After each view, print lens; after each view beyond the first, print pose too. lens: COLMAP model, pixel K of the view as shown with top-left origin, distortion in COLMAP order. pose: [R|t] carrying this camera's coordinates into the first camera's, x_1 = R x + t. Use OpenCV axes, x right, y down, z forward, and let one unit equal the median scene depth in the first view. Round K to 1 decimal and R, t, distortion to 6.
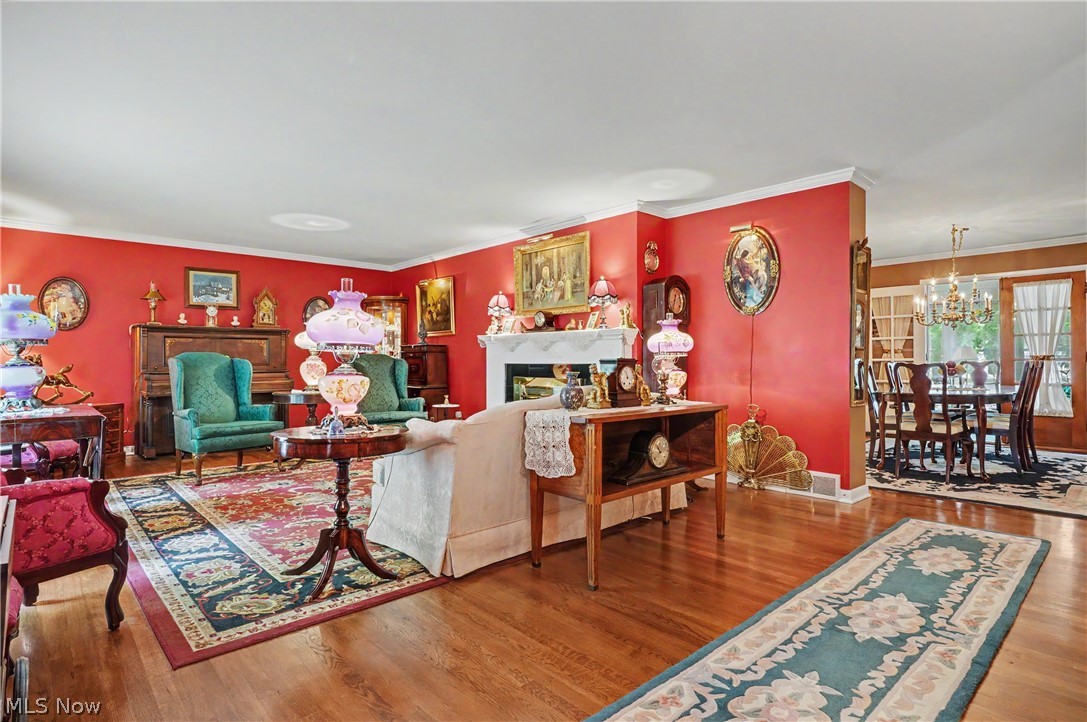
lens RADIAL K [[565.0, 0, 543.7], [0, 565.0, 360.8], [0, 0, 1]] dist [-0.005347, -0.001285]
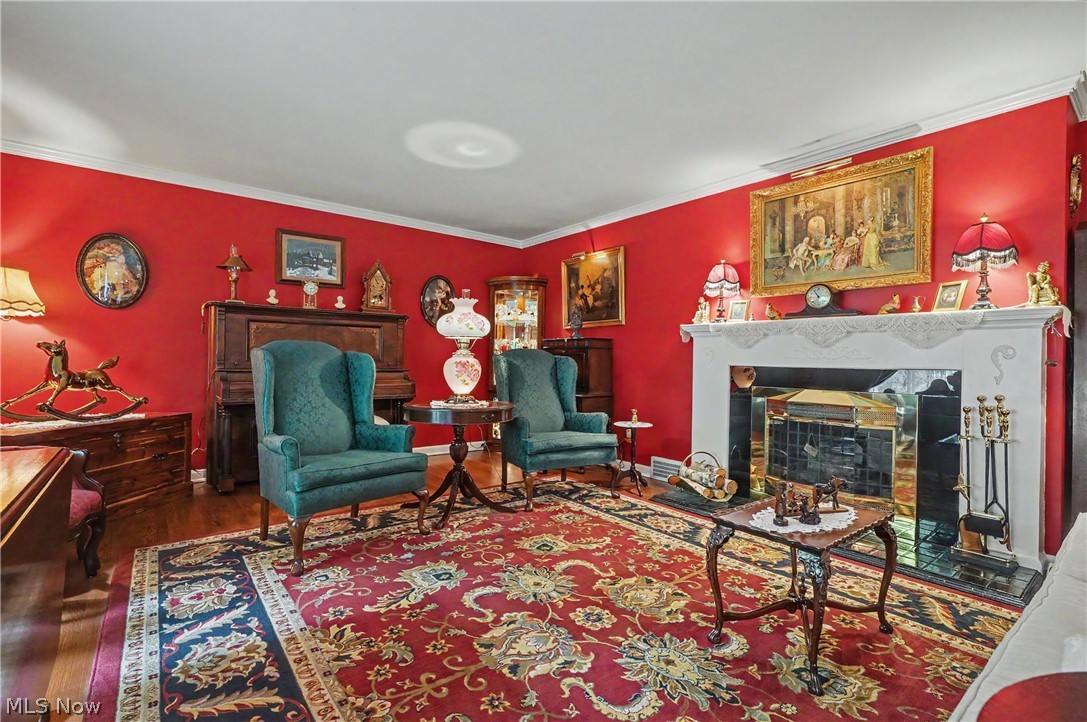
lens RADIAL K [[501.9, 0, 545.3], [0, 501.9, 364.0], [0, 0, 1]] dist [-0.008448, -0.000247]
pose [[0.997561, 0.017202, -0.067643, -0.256046], [-0.016732, 0.999832, 0.007510, 0.001969], [0.067761, -0.006360, 0.997681, 0.396229]]
